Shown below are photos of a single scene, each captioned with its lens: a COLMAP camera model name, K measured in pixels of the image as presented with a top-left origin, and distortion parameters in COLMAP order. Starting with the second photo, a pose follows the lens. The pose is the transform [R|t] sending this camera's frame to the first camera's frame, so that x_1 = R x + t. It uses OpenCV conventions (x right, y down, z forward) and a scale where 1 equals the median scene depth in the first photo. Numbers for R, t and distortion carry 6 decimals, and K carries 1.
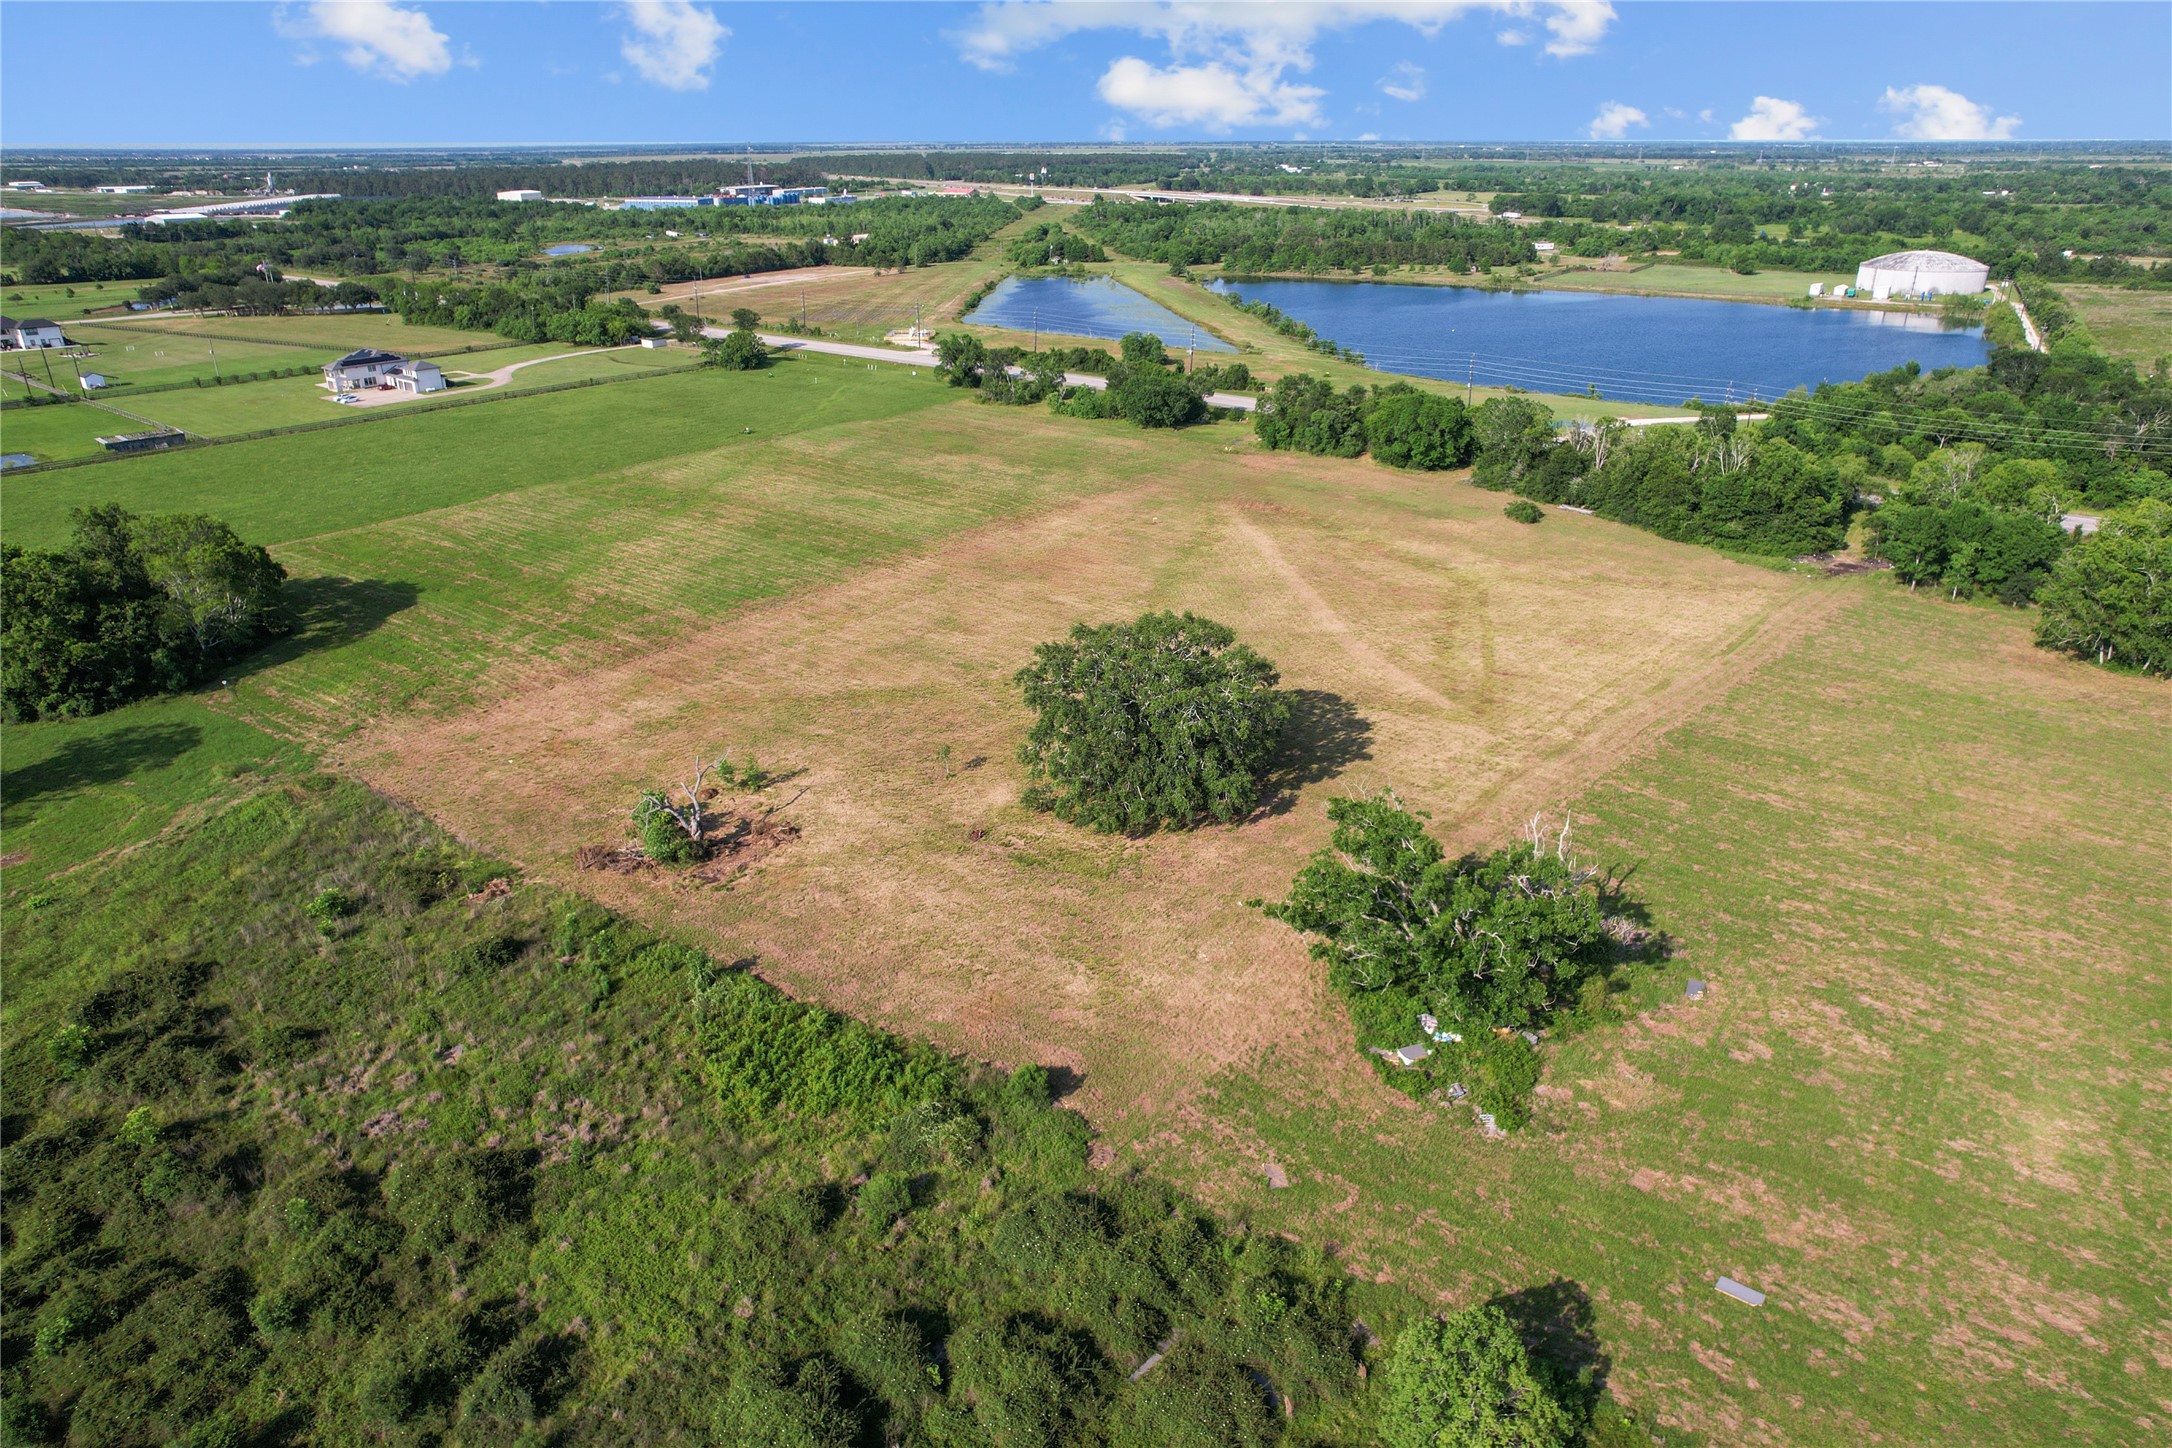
lens RADIAL K [[1403.6, 0, 1093.6], [0, 1403.6, 721.2], [0, 0, 1]] dist [-0.072304, 0.072411]
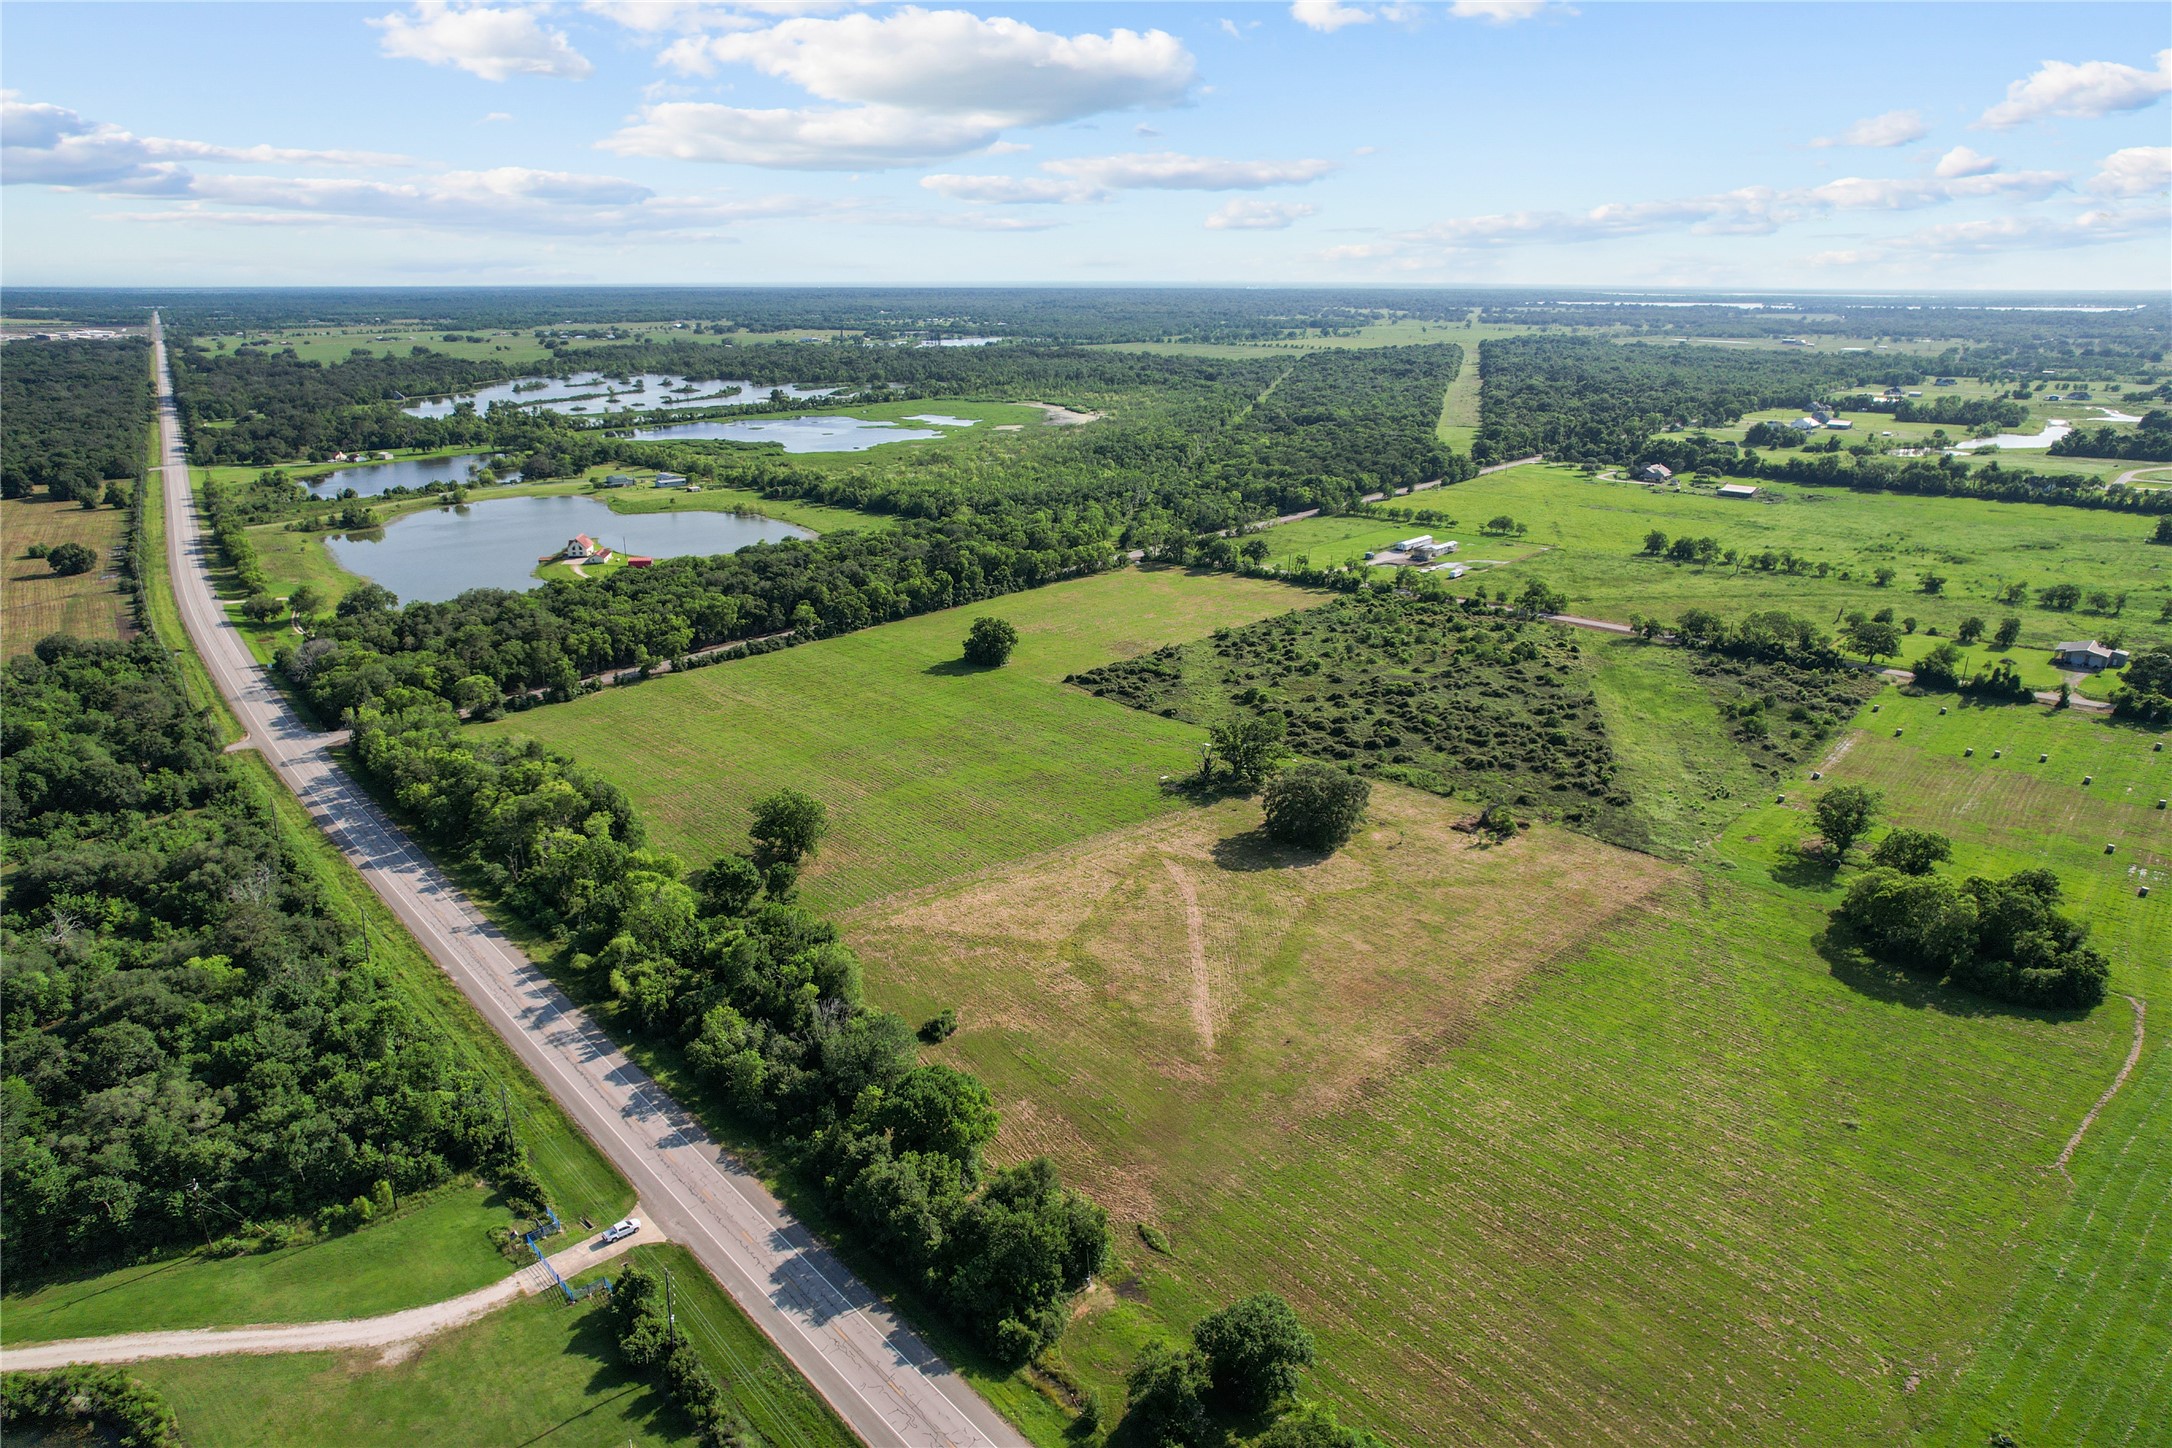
lens RADIAL K [[1403.6, 0, 1093.6], [0, 1403.6, 721.2], [0, 0, 1]] dist [-0.072304, 0.072411]
pose [[-0.987352, -0.044551, 0.152153, 0.054249], [0.065567, 0.759042, 0.647731, -1.461446], [-0.144348, 0.649515, -0.746521, 2.342550]]
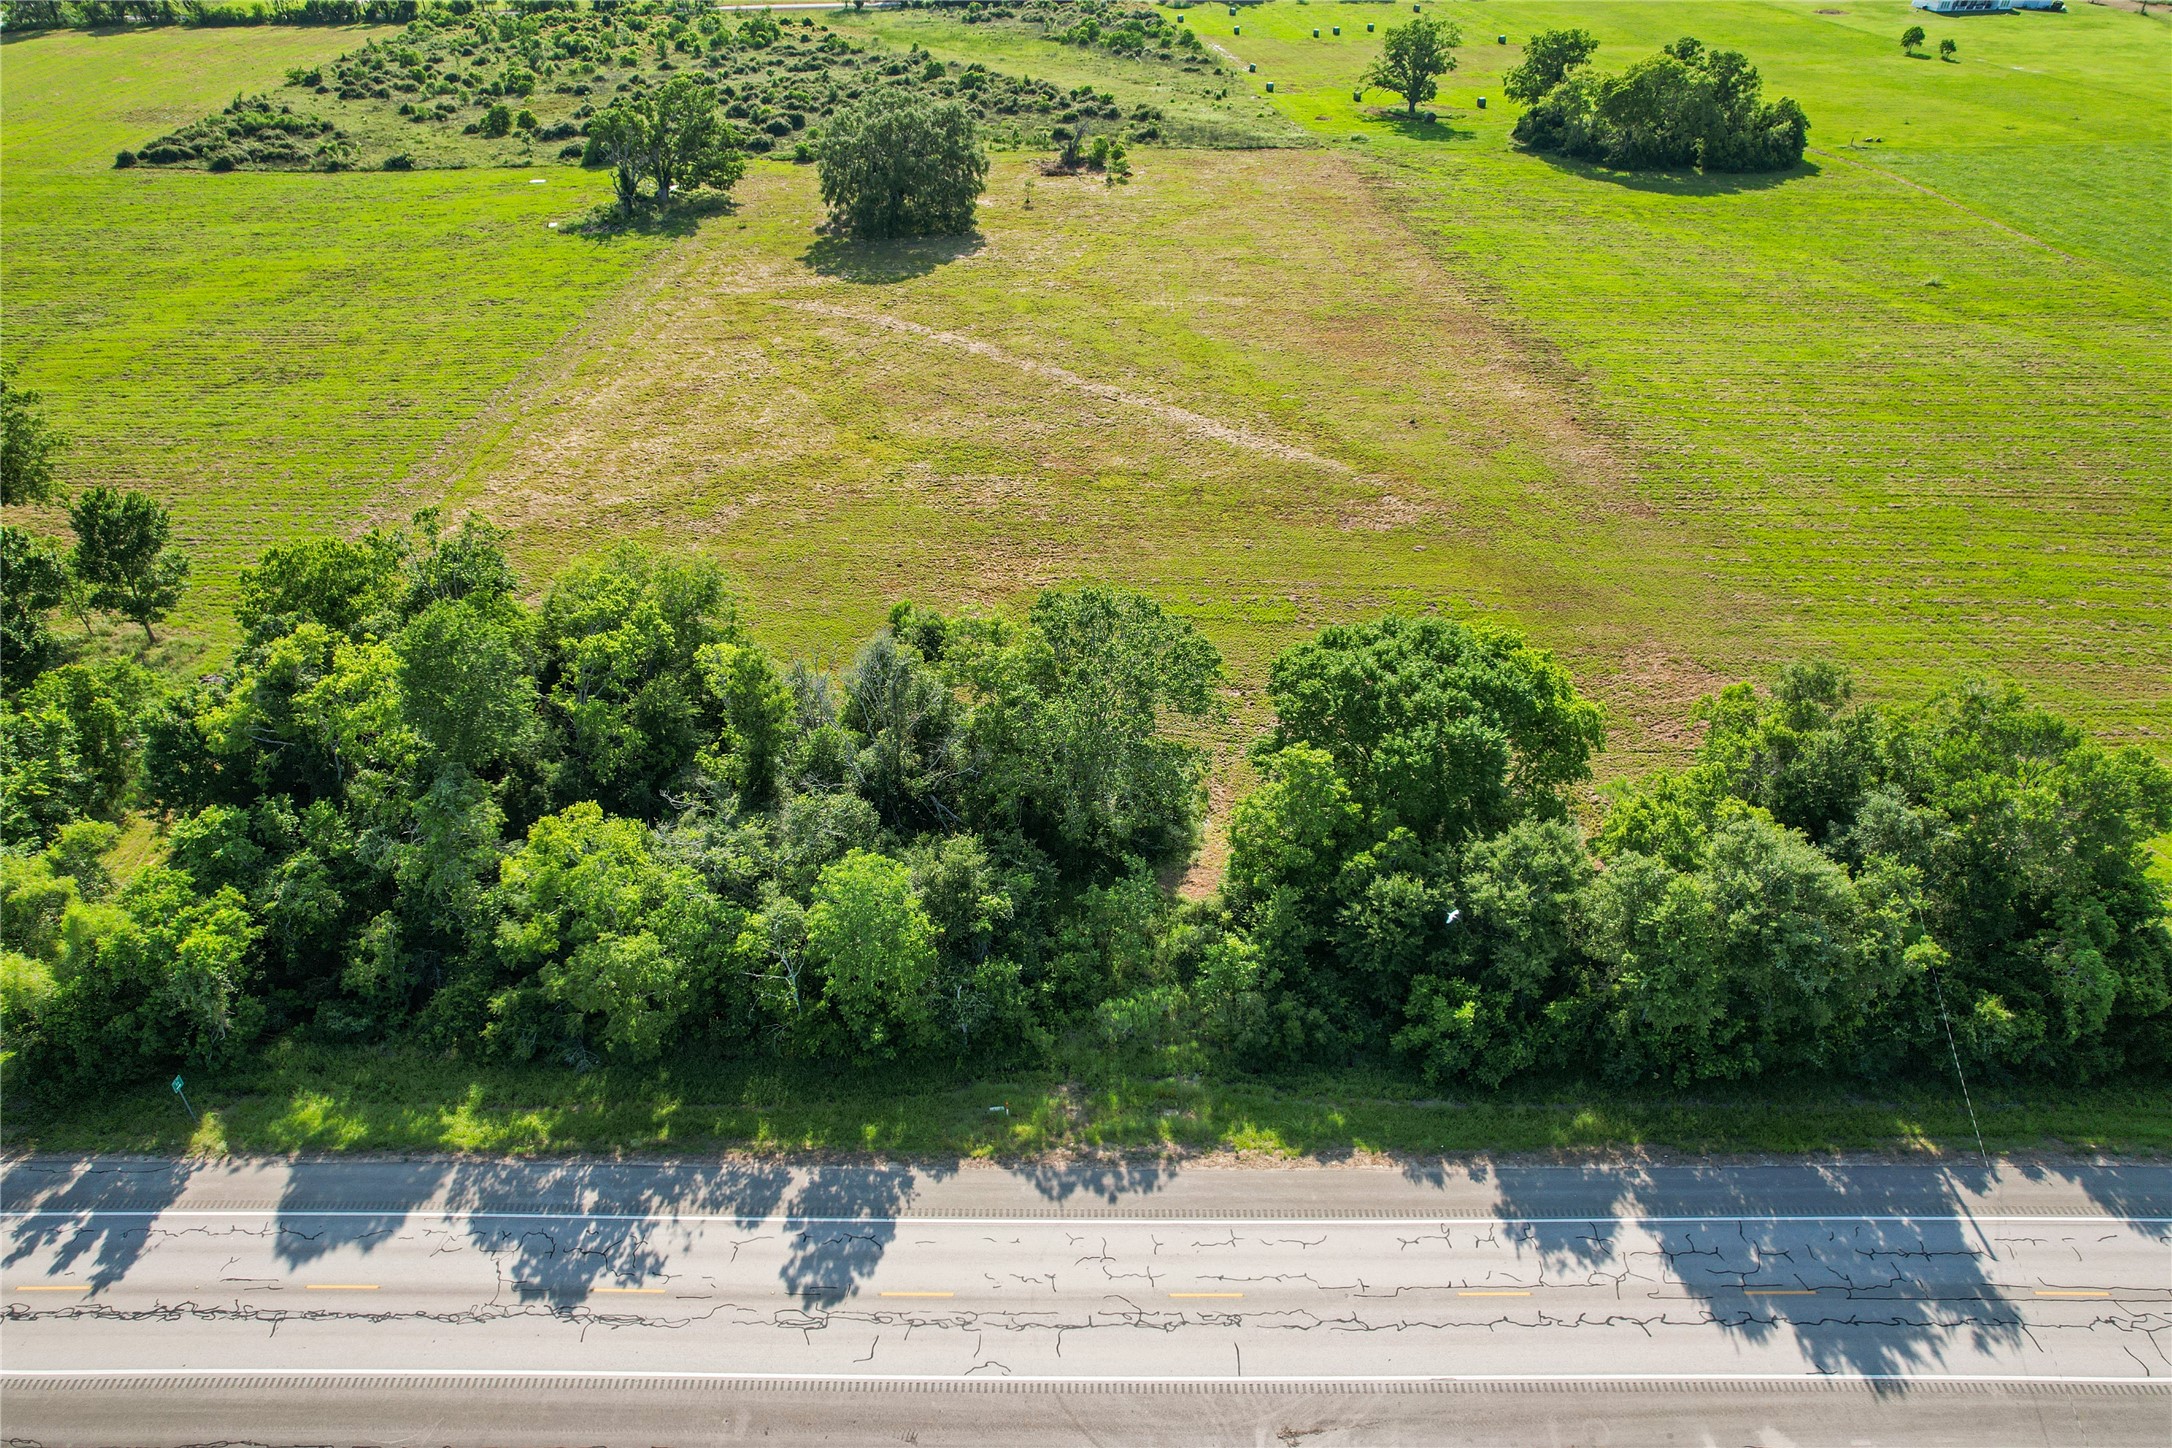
lens RADIAL K [[1403.6, 0, 1093.6], [0, 1403.6, 721.2], [0, 0, 1]] dist [-0.072304, 0.072411]
pose [[-0.772994, 0.362903, -0.520366, 0.730950], [-0.241880, 0.589690, 0.770558, -0.710134], [0.586493, 0.721503, -0.368048, 1.742247]]
